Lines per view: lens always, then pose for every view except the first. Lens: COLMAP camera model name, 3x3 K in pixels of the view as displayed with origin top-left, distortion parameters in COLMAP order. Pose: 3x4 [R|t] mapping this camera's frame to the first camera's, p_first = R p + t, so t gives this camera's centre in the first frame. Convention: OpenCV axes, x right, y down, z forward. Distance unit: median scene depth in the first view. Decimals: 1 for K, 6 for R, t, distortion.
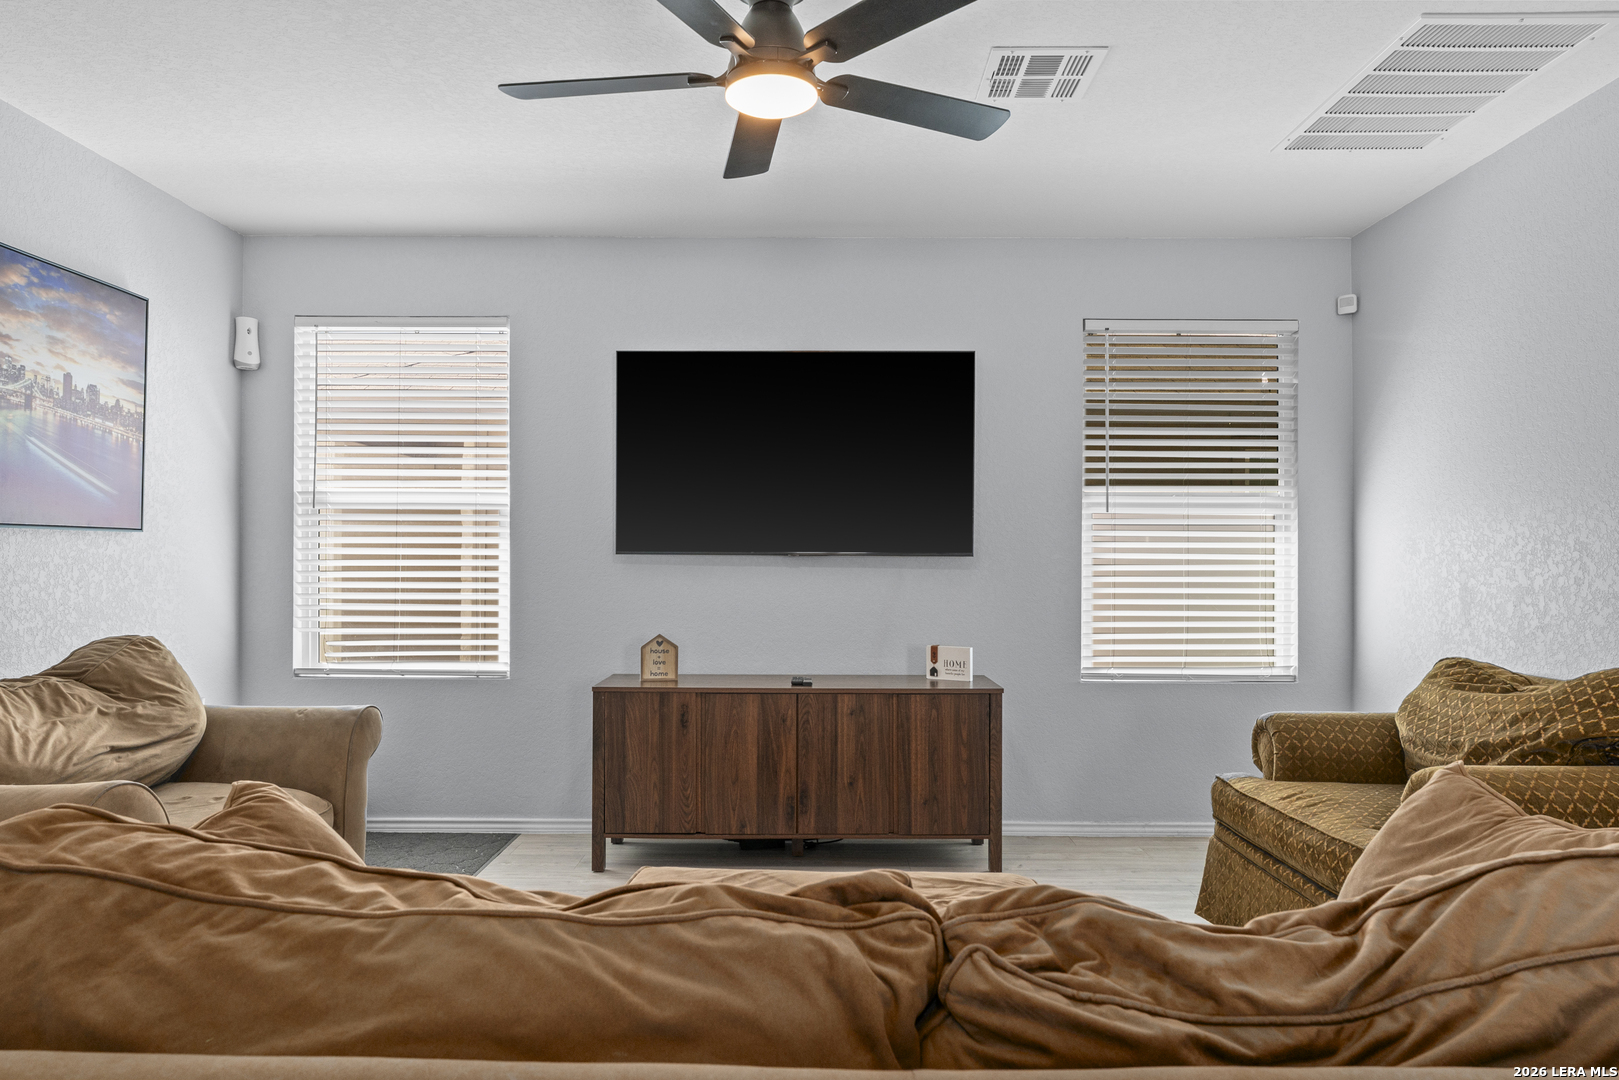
lens RADIAL K [[1005.1, 0, 828.4], [0, 1005.1, 564.3], [0, 0, 1]] dist [0.000400, -0.003418]
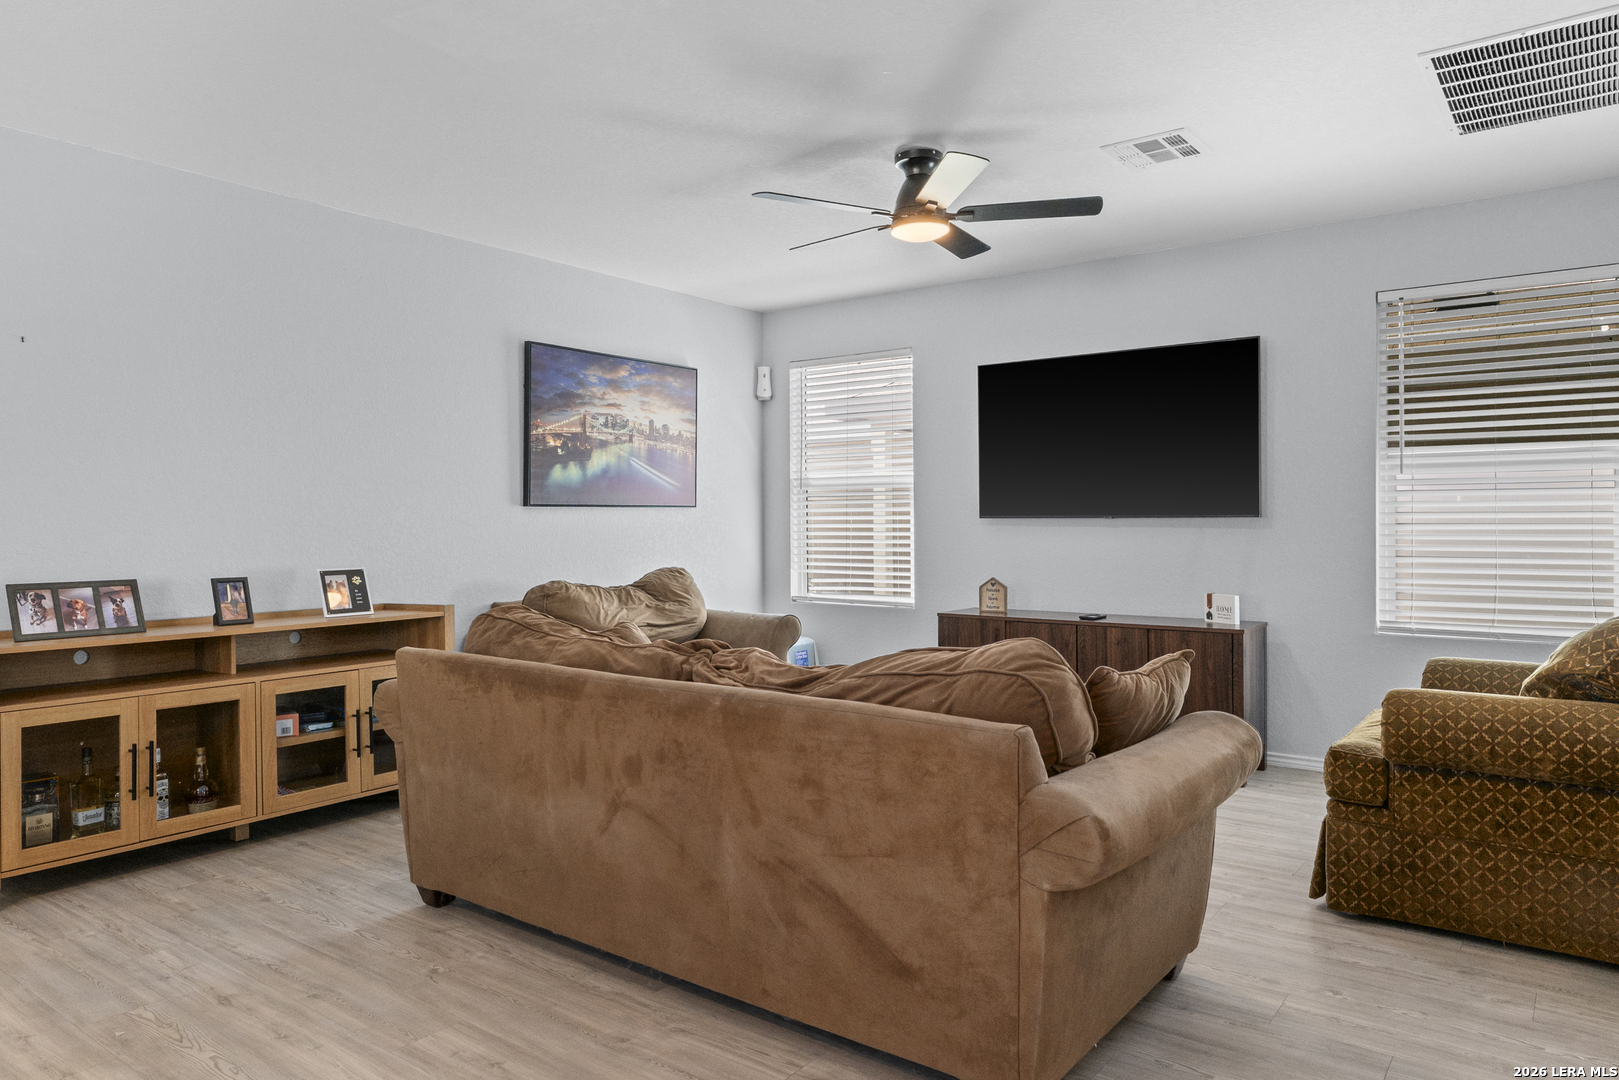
lens RADIAL K [[1005.1, 0, 809.2], [0, 1005.1, 536.6], [0, 0, 1]] dist [0.000400, -0.003418]
pose [[0.807751, 0.000664, -0.589524, 0.456206], [0.004200, 0.999968, 0.006880, 0.005199], [0.589509, -0.008033, 0.807722, -0.243596]]
